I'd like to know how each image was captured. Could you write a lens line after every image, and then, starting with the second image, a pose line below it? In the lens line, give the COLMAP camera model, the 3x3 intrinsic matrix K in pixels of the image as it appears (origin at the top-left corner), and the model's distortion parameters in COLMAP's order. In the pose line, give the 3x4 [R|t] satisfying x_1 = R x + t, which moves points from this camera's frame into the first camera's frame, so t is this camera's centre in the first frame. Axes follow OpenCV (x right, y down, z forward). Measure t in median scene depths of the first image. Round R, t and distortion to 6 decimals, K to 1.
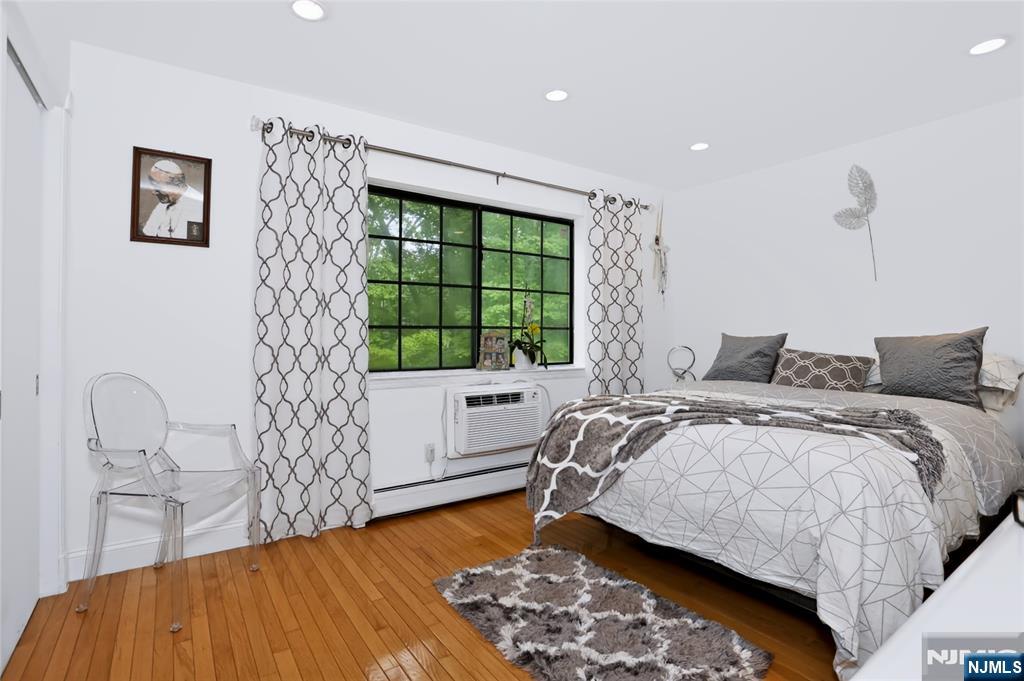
lens RADIAL K [[502.1, 0, 511.7], [0, 502.1, 331.9], [0, 0, 1]] dist [-0.070872, 0.030064]
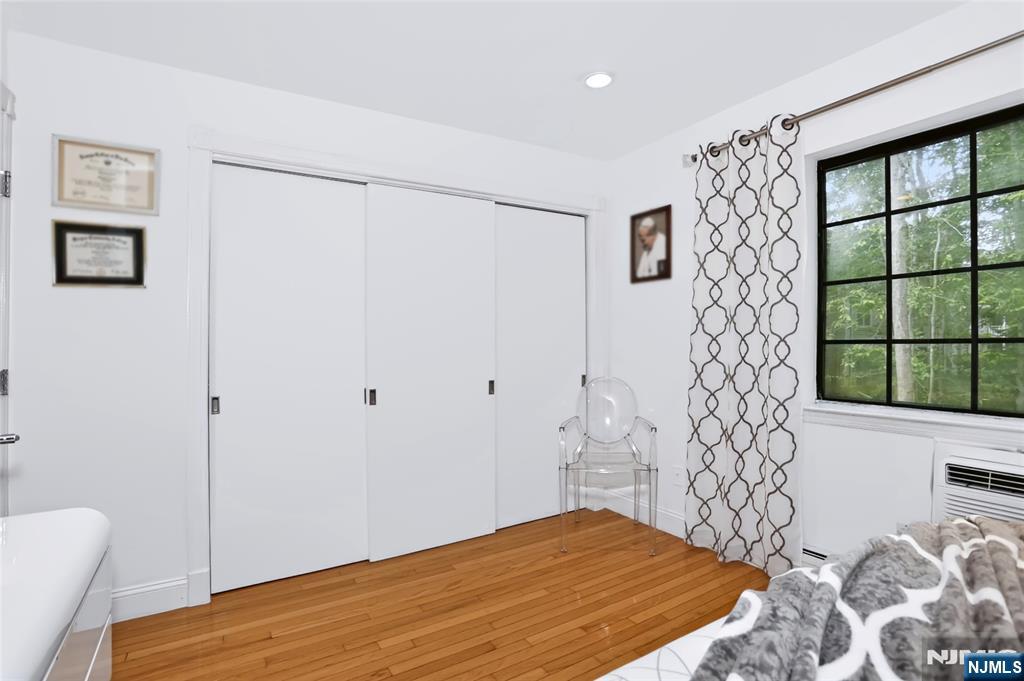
lens RADIAL K [[502.1, 0, 511.7], [0, 502.1, 331.9], [0, 0, 1]] dist [-0.070872, 0.030064]
pose [[-0.056349, -0.021807, -0.998173, 0.649659], [0.009728, 0.999702, -0.022390, -0.018317], [0.998364, -0.010972, -0.056120, 0.710978]]
